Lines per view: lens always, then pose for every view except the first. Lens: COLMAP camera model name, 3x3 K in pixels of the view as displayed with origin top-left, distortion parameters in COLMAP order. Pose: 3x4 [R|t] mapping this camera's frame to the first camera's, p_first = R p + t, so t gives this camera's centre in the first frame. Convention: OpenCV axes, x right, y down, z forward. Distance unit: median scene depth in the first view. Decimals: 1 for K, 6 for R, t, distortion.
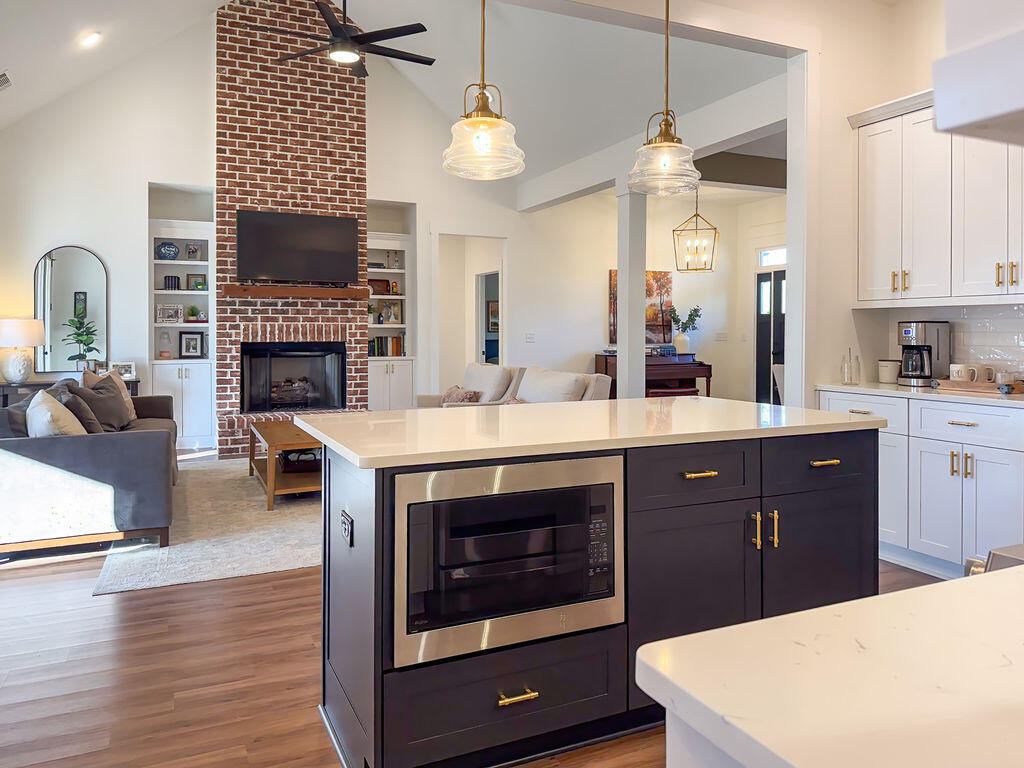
lens RADIAL K [[741.9, 0, 509.5], [0, 741.9, 351.0], [0, 0, 1]] dist [0.112756, -0.242192]
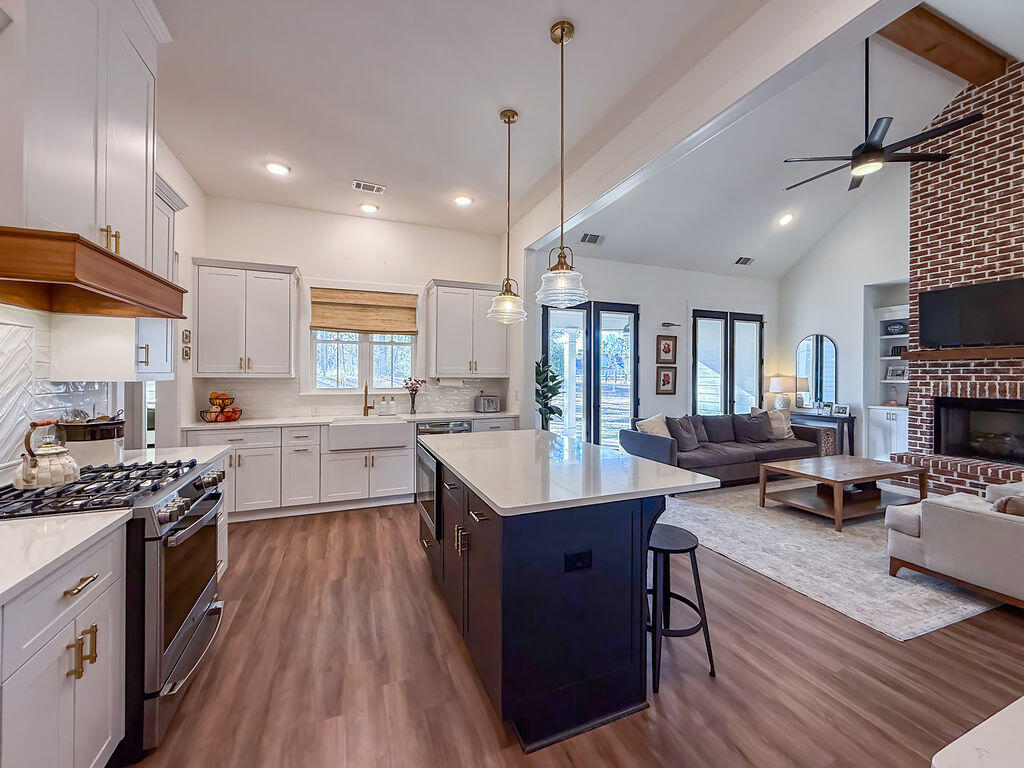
lens RADIAL K [[413.4, 0, 513.0], [0, 413.4, 373.8], [0, 0, 1]] dist [-0.001022, -0.000334]
pose [[-0.045494, 0.000098, -0.998965, 0.352101], [-0.024664, 0.999695, 0.001221, -0.032577], [0.998660, 0.024694, -0.045478, 0.332627]]
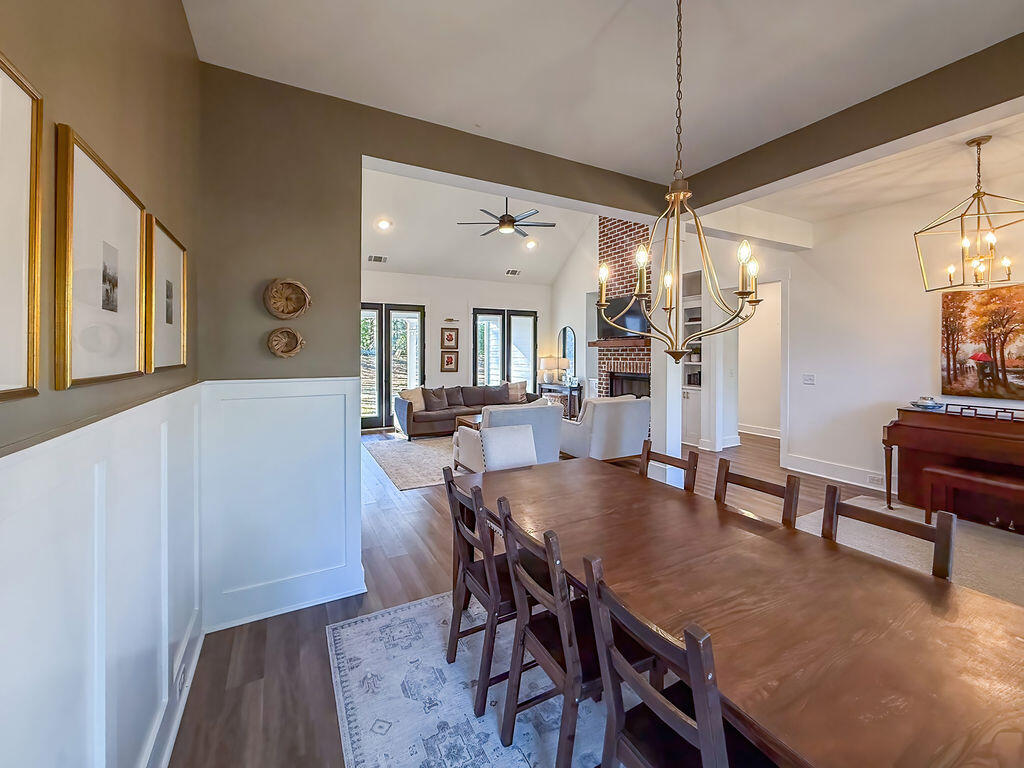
lens RADIAL K [[419.3, 0, 507.9], [0, 419.3, 358.5], [0, 0, 1]] dist [0.000453, -0.000032]
pose [[0.058612, 0.016917, -0.998138, 0.647841], [-0.020856, 0.999659, 0.015718, -0.053894], [0.998063, 0.019895, 0.058944, 0.686011]]
